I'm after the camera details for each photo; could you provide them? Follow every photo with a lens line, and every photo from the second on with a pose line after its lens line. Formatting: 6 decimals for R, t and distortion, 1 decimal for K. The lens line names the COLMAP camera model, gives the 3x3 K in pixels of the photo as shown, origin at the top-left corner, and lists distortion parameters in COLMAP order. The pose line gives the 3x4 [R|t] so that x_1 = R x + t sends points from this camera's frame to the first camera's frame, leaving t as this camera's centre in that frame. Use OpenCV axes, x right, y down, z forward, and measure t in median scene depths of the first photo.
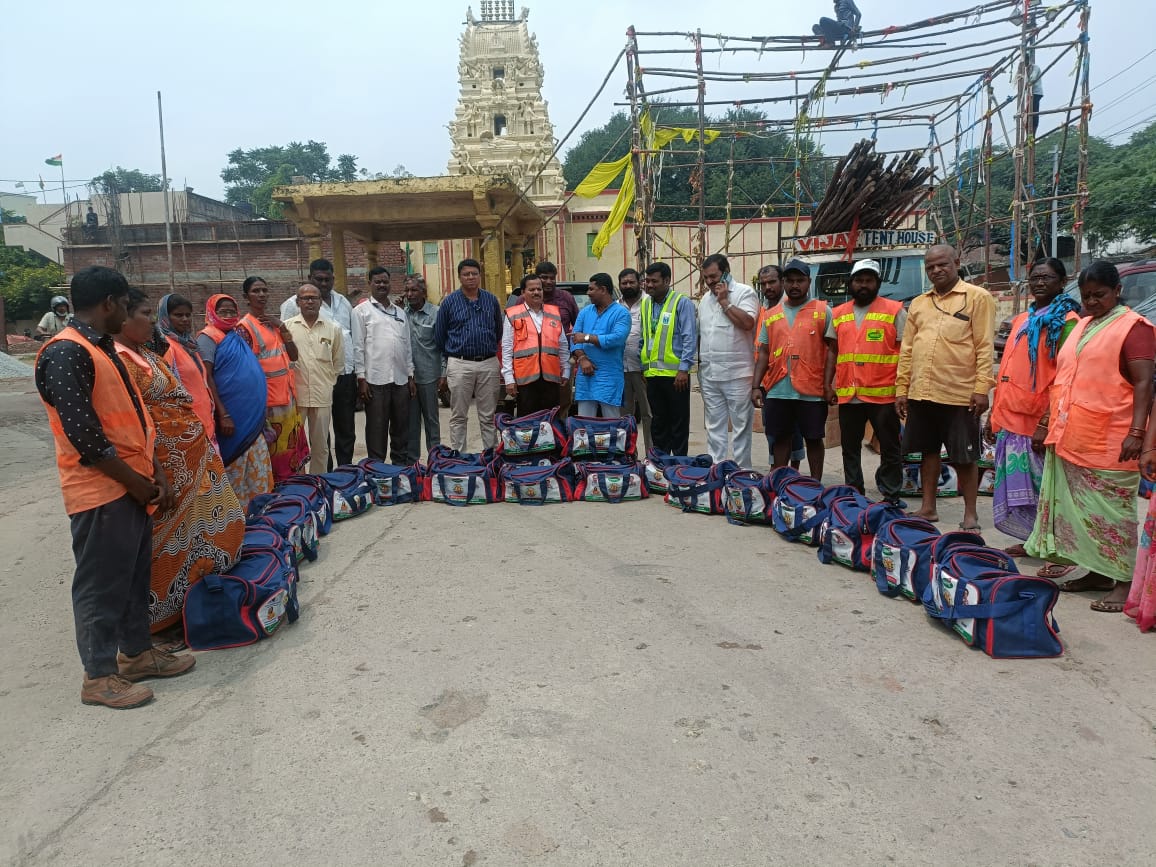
lens RADIAL K [[805.6, 0, 578.0], [0, 805.6, 433.5], [0, 0, 1]] dist [0.073044, -0.119693]
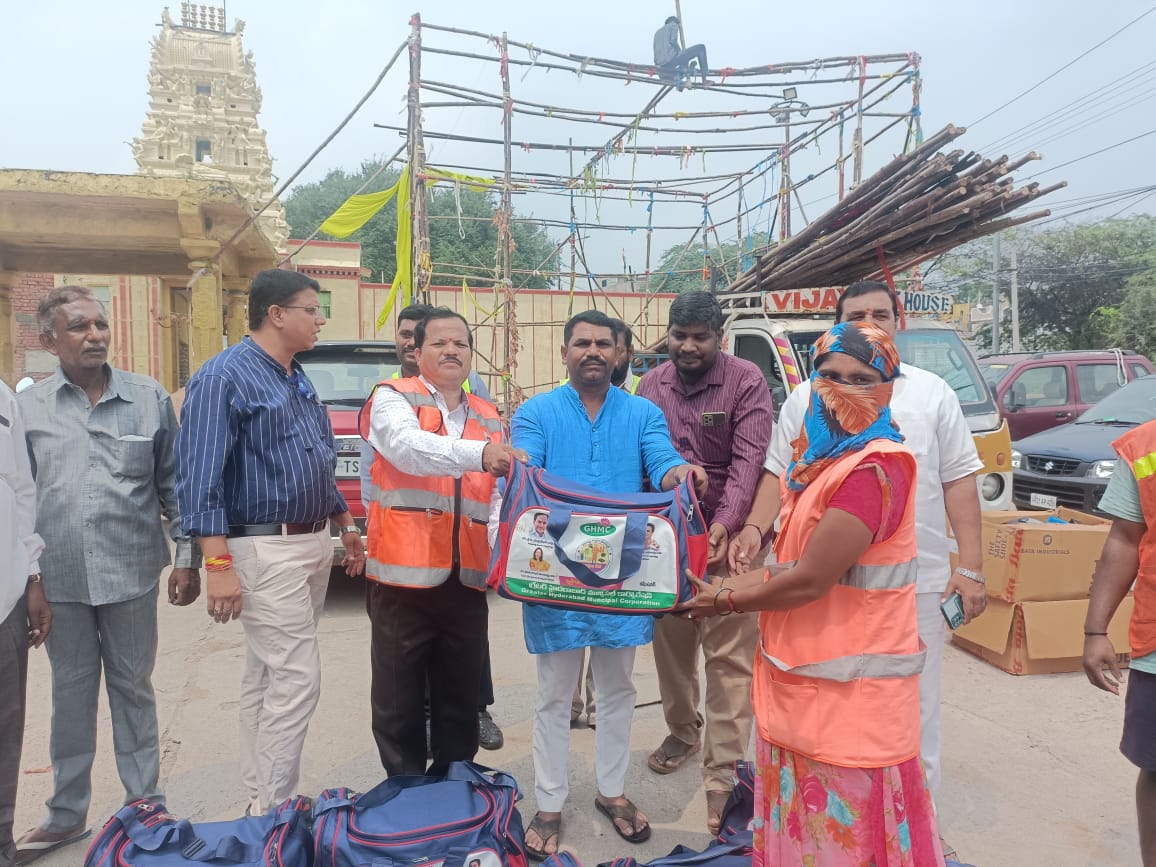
lens RADIAL K [[820.9, 0, 578.0], [0, 820.9, 433.5], [0, 0, 1]] dist [0.020493, -0.040969]
pose [[0.937992, 0.014851, 0.346338, -0.034727], [0.016657, 0.995997, -0.087821, -0.029872], [-0.346256, 0.088144, 0.933990, 0.181142]]
